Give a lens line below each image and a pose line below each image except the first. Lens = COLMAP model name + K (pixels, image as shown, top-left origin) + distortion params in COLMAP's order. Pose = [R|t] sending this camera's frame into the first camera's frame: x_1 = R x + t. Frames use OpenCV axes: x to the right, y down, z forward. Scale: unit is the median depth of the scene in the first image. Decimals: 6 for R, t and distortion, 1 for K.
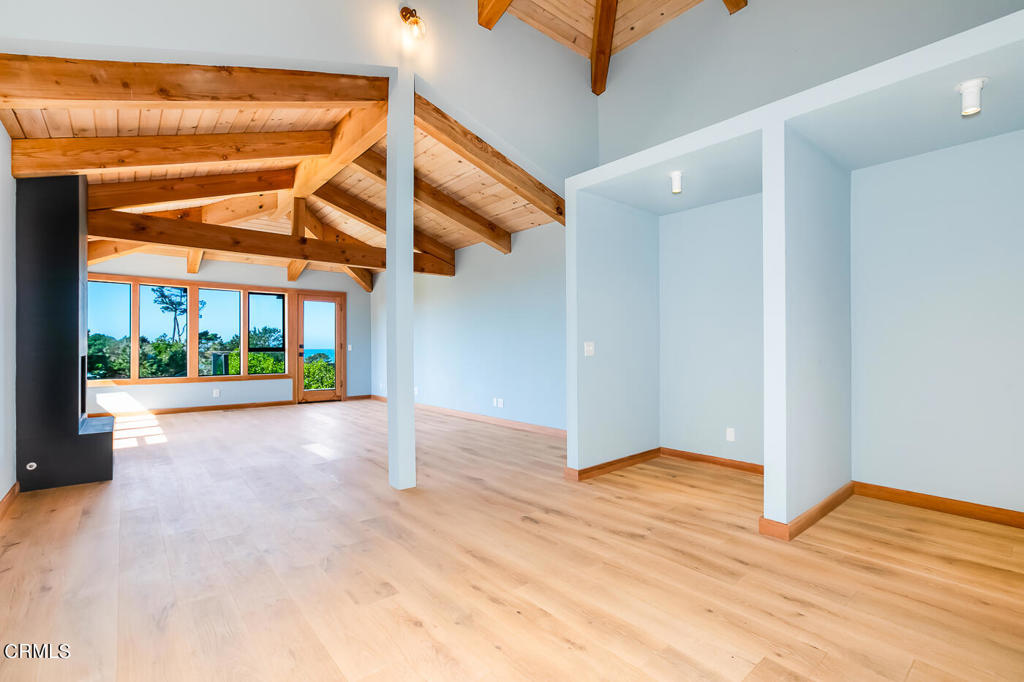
lens RADIAL K [[468.7, 0, 506.5], [0, 468.7, 334.3], [0, 0, 1]] dist [-0.003905, -0.000198]
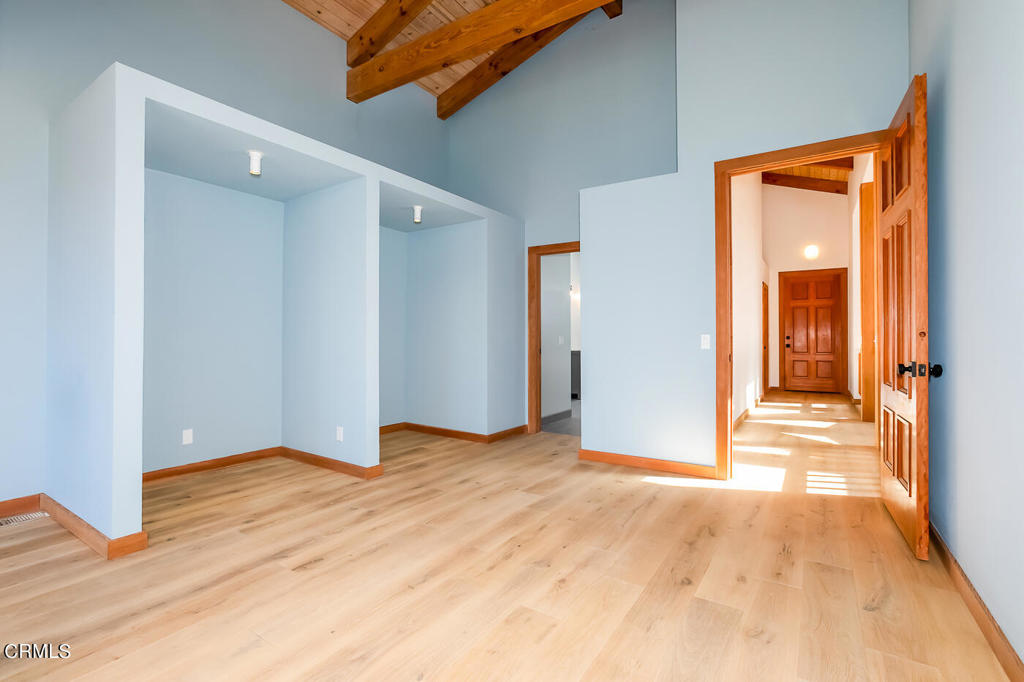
lens RADIAL K [[468.7, 0, 506.5], [0, 468.7, 334.3], [0, 0, 1]] dist [-0.003905, -0.000198]
pose [[-0.275099, 0.012154, 0.961339, -0.805190], [-0.025747, 0.999468, -0.020004, 0.023415], [-0.961071, -0.030254, -0.274639, 0.930998]]
